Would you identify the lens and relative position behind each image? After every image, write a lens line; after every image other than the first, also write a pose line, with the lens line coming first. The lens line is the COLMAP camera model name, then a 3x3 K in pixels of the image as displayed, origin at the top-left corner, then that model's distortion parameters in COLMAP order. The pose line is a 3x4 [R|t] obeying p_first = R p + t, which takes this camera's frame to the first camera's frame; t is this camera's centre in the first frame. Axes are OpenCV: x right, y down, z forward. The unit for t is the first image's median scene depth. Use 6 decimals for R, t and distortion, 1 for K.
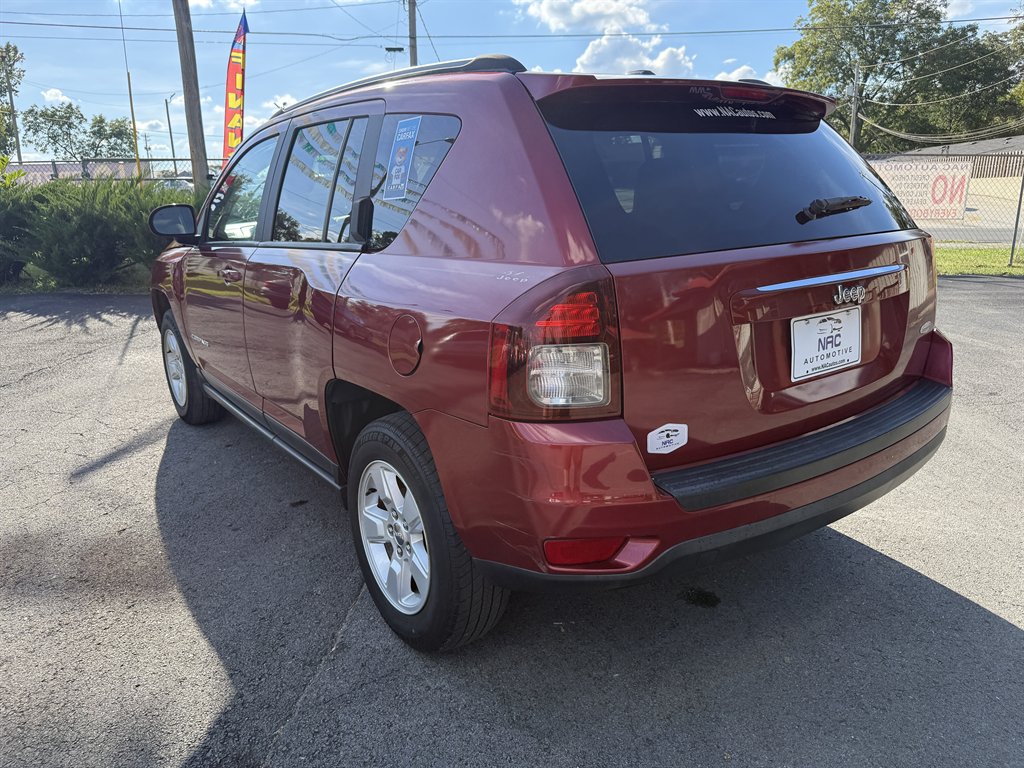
lens RADIAL K [[724.5, 0, 497.5], [0, 724.5, 389.8], [0, 0, 1]] dist [0.015144, -0.018859]
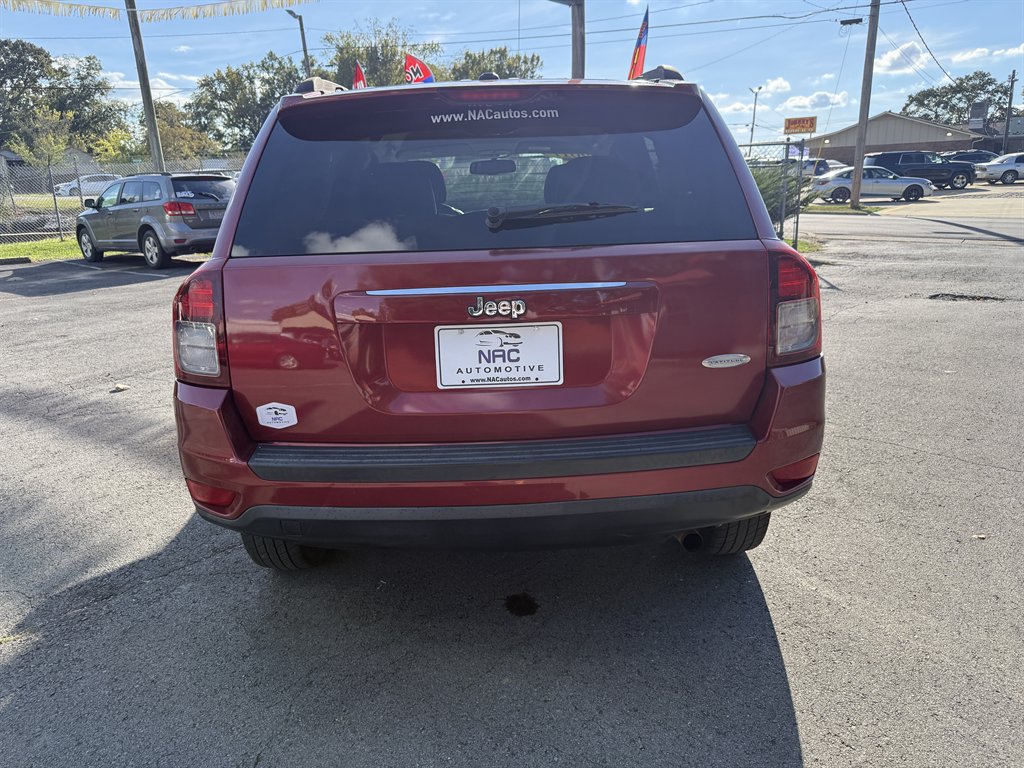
lens RADIAL K [[724.5, 0, 502.6], [0, 724.5, 382.0], [0, 0, 1]] dist [0.015144, -0.018859]
pose [[0.814134, 0.151379, -0.560598, 0.985714], [-0.146610, 0.987730, 0.053803, -0.083385], [0.561864, 0.038387, 0.826339, 0.220958]]
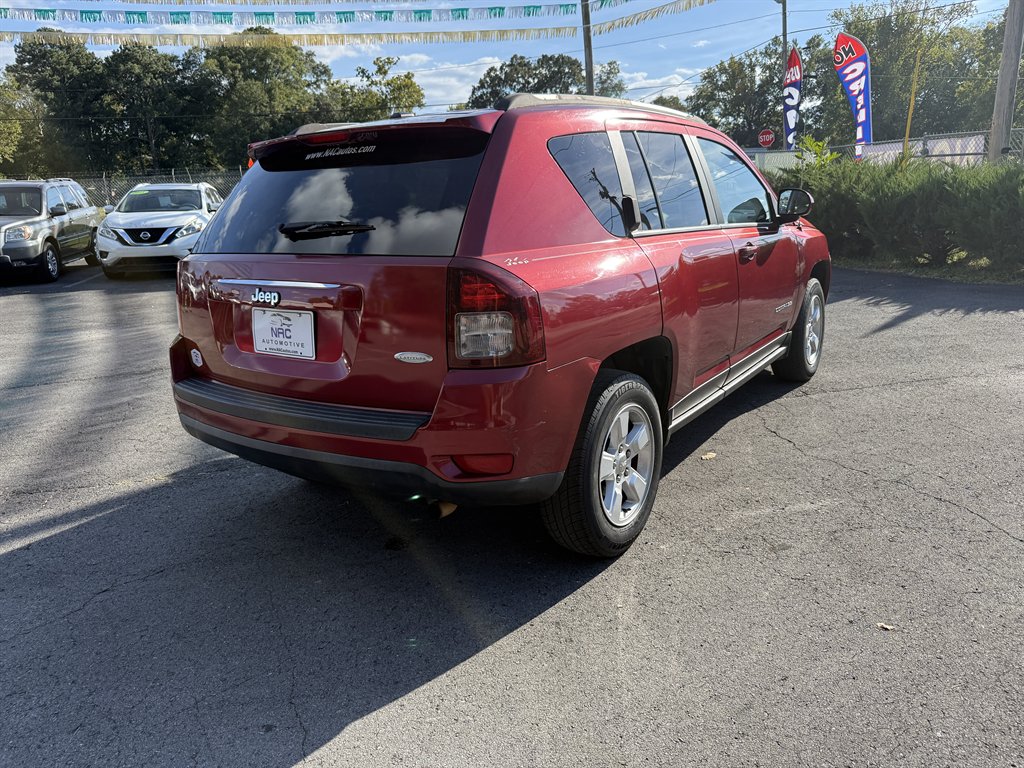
lens RADIAL K [[724.5, 0, 518.3], [0, 724.5, 374.8], [0, 0, 1]] dist [0.015144, -0.018859]
pose [[0.323757, 0.240190, -0.915145, 1.778556], [-0.216524, 0.960381, 0.175461, -0.309643], [0.921031, 0.141344, 0.362937, 0.921277]]
